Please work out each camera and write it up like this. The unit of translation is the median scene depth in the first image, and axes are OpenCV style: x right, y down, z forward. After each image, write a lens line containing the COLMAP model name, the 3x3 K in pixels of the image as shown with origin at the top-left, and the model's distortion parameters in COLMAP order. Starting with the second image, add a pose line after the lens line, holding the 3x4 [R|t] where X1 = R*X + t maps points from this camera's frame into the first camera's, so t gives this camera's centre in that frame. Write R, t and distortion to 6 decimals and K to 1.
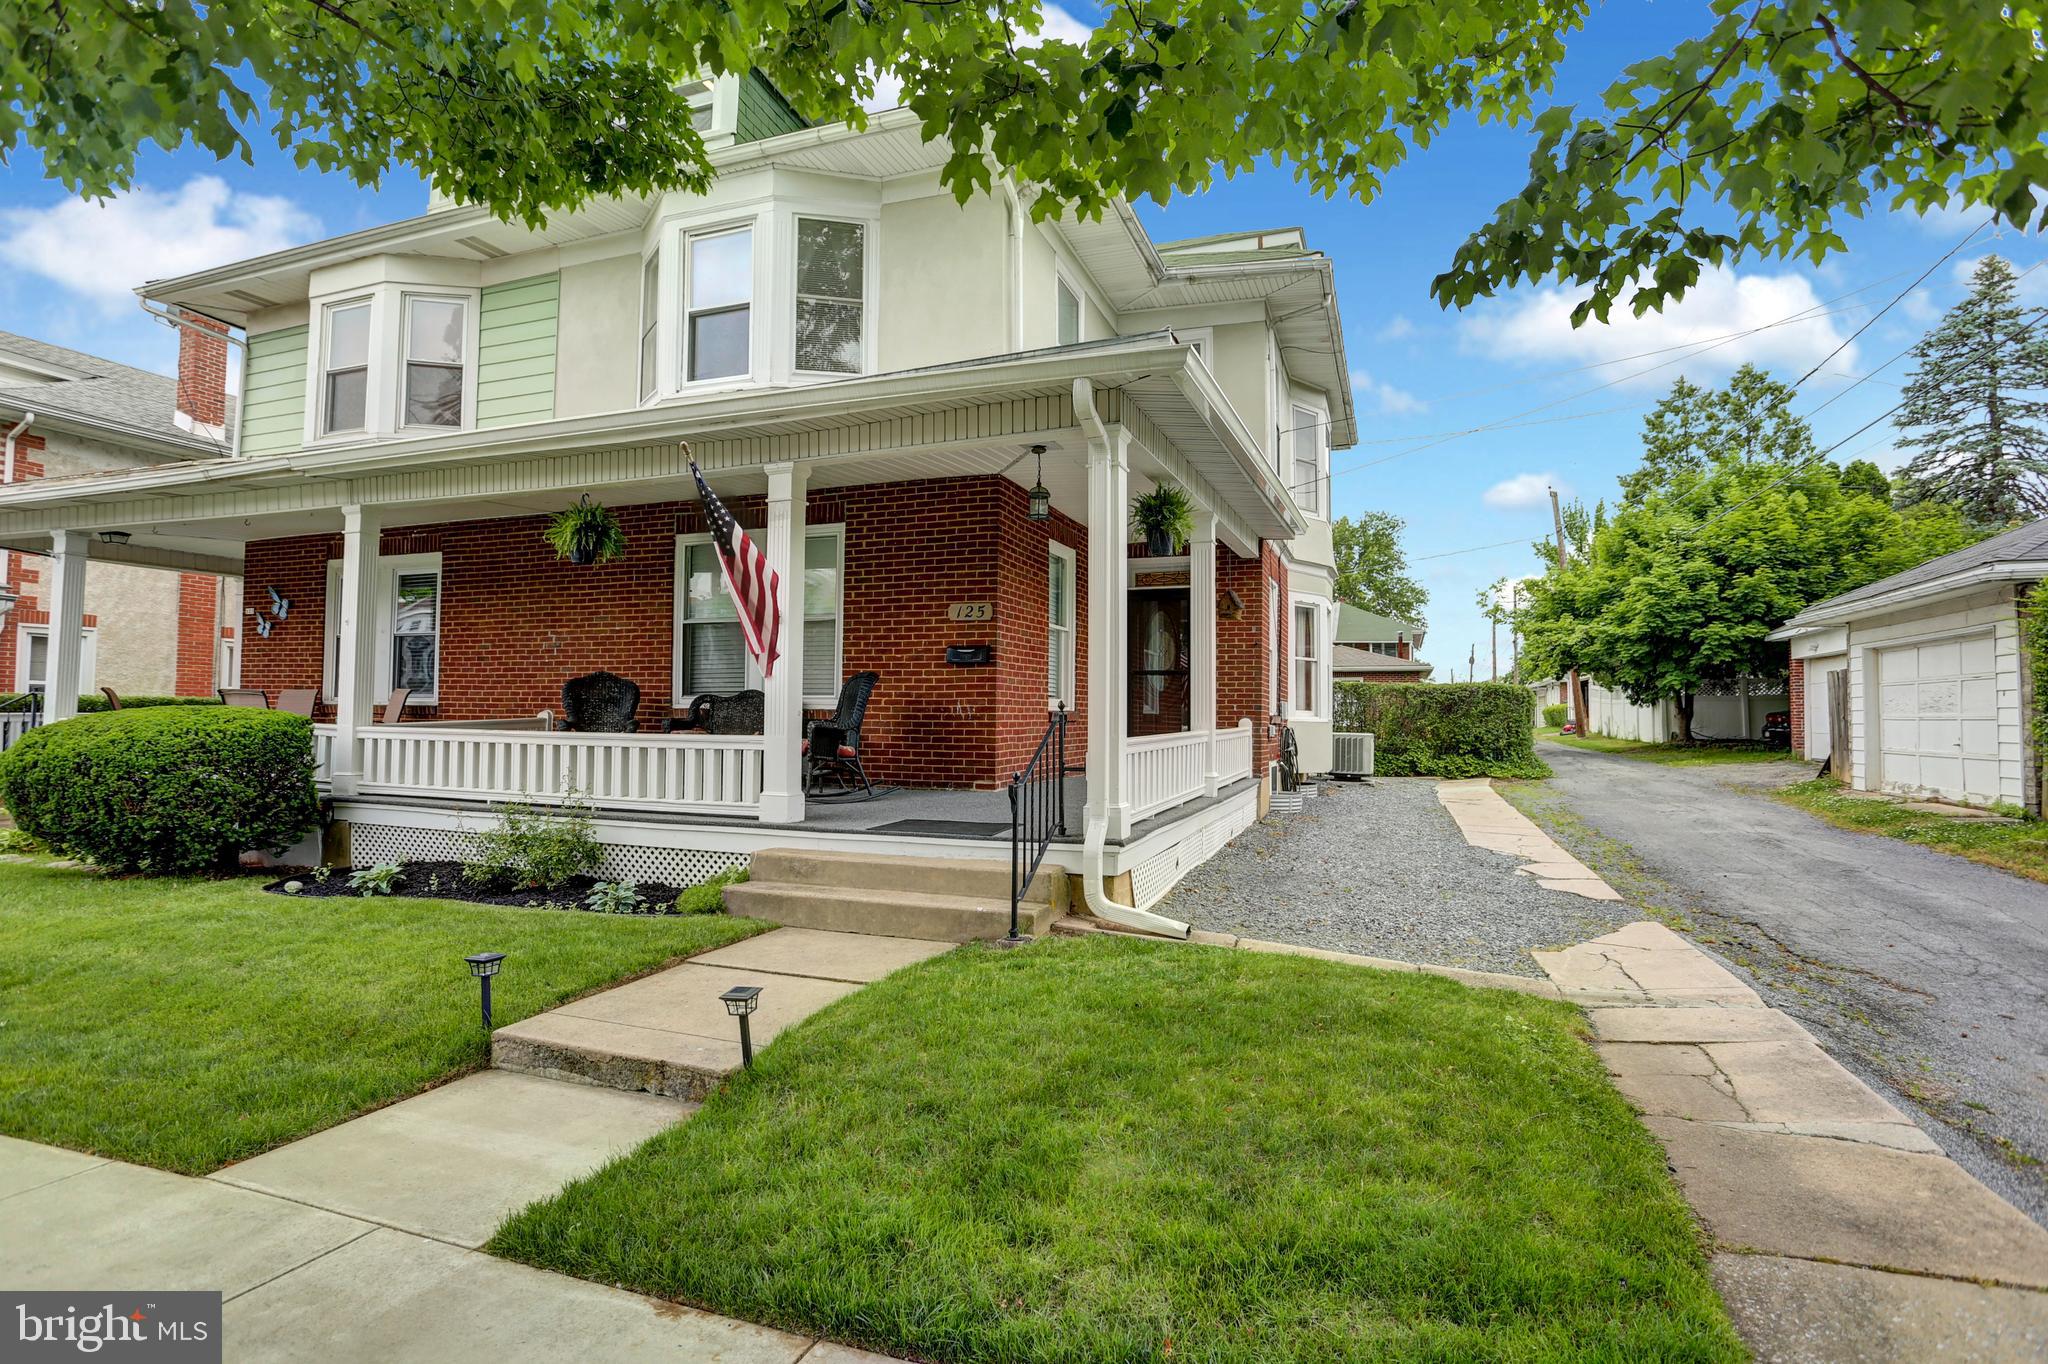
lens RADIAL K [[1025.8, 0, 1024.0], [0, 1025.8, 682.0], [0, 0, 1]] dist [-0.026412, 0.023478]
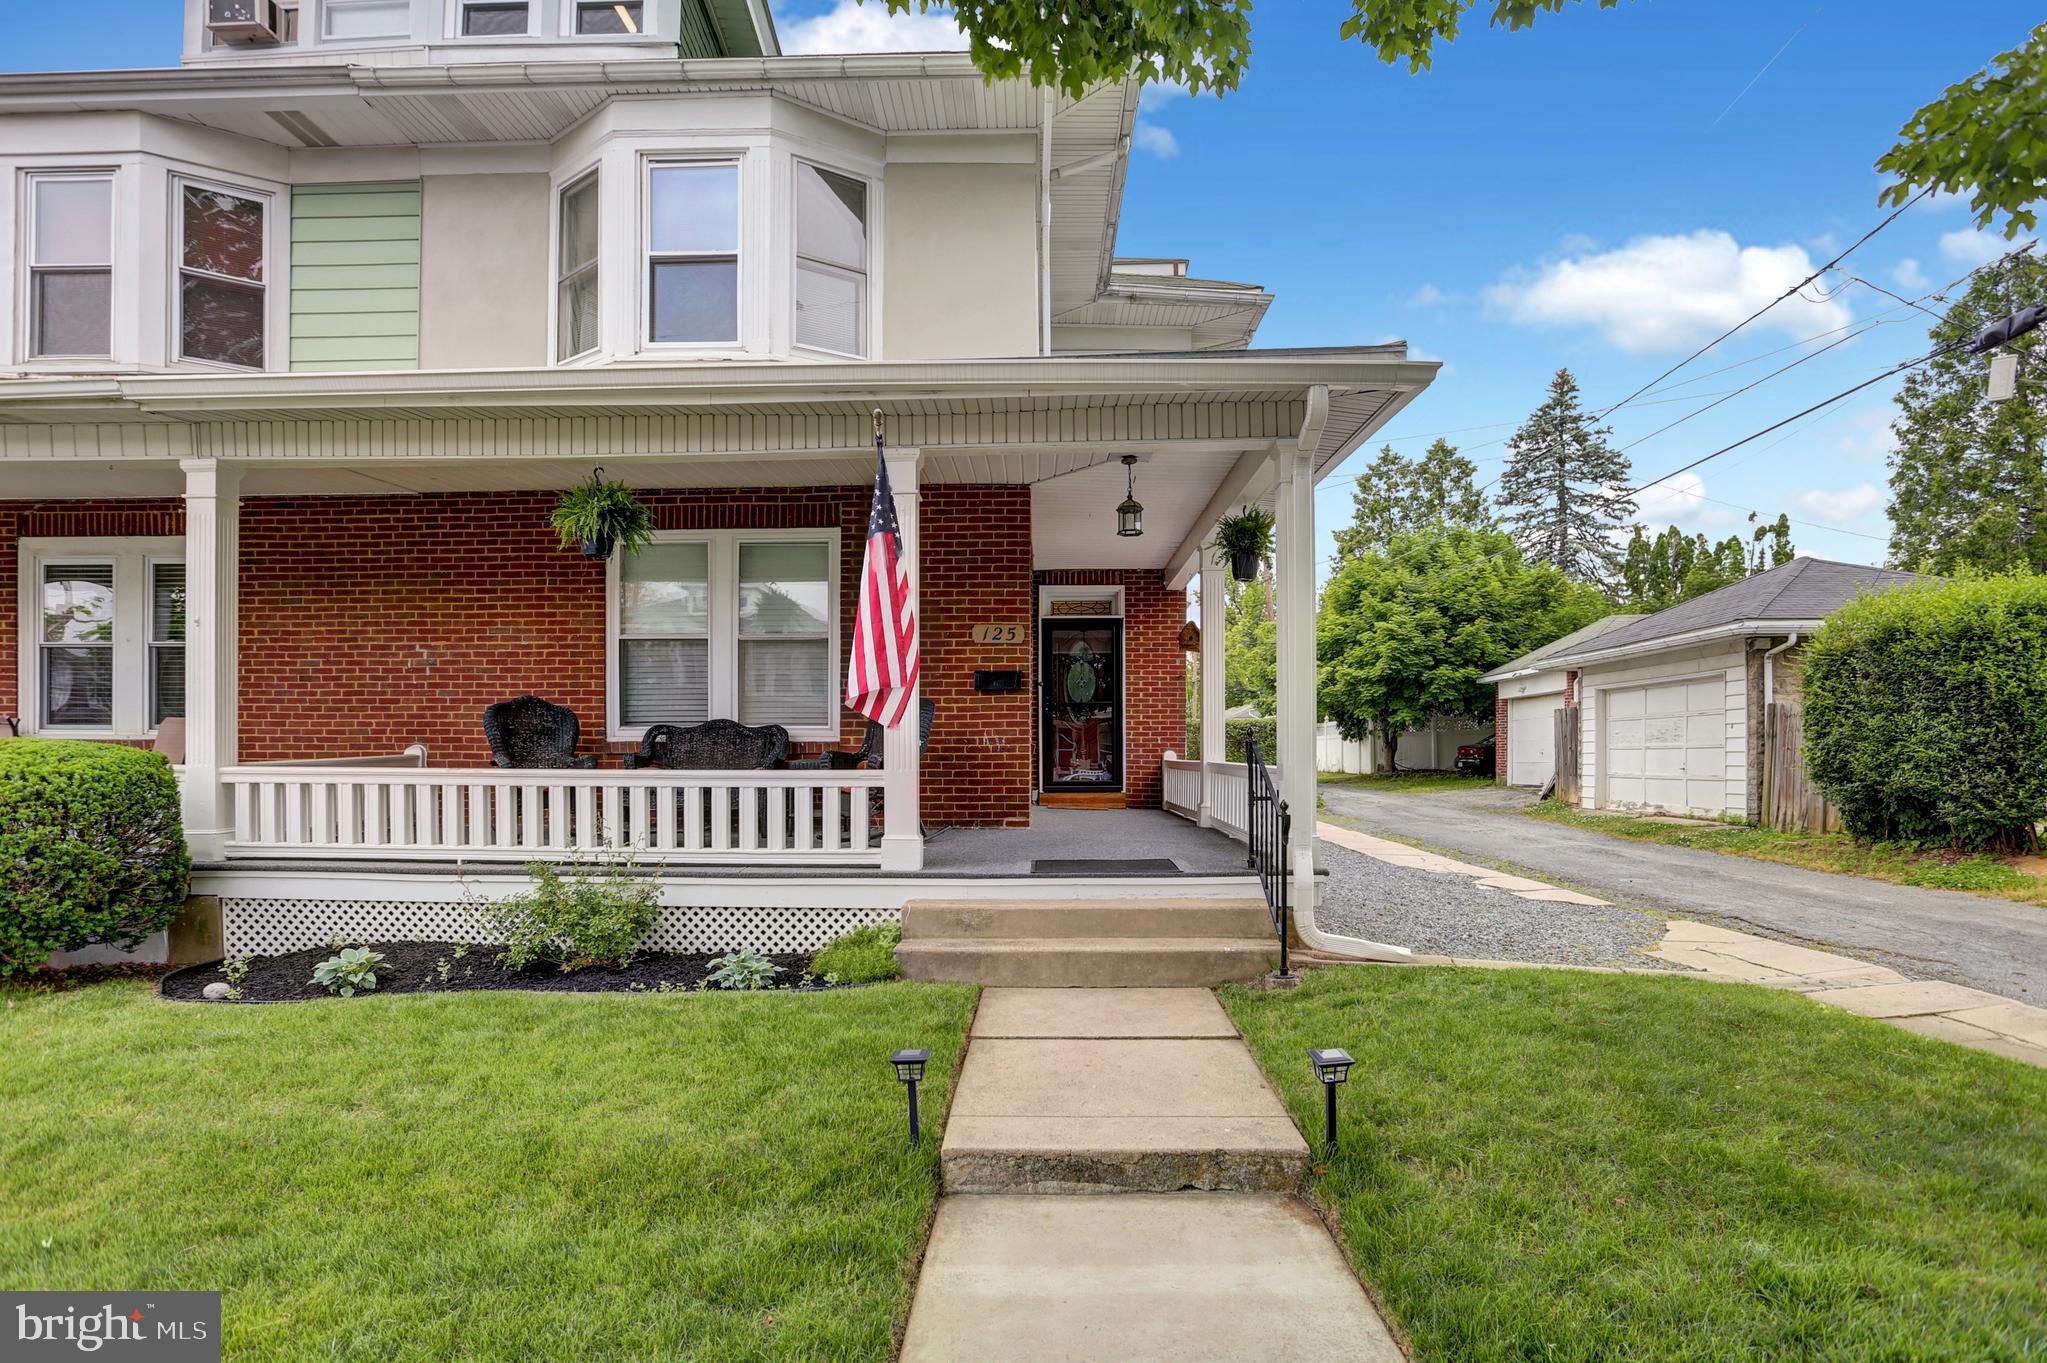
lens RADIAL K [[1047.2, 0, 1017.2], [0, 1047.2, 751.9], [0, 0, 1]] dist [-0.006165, 0.000280]
pose [[0.946412, -0.007174, 0.322882, -0.333174], [-0.002655, 0.999547, 0.029991, 0.008546], [-0.322950, -0.029241, 0.945964, 0.106647]]
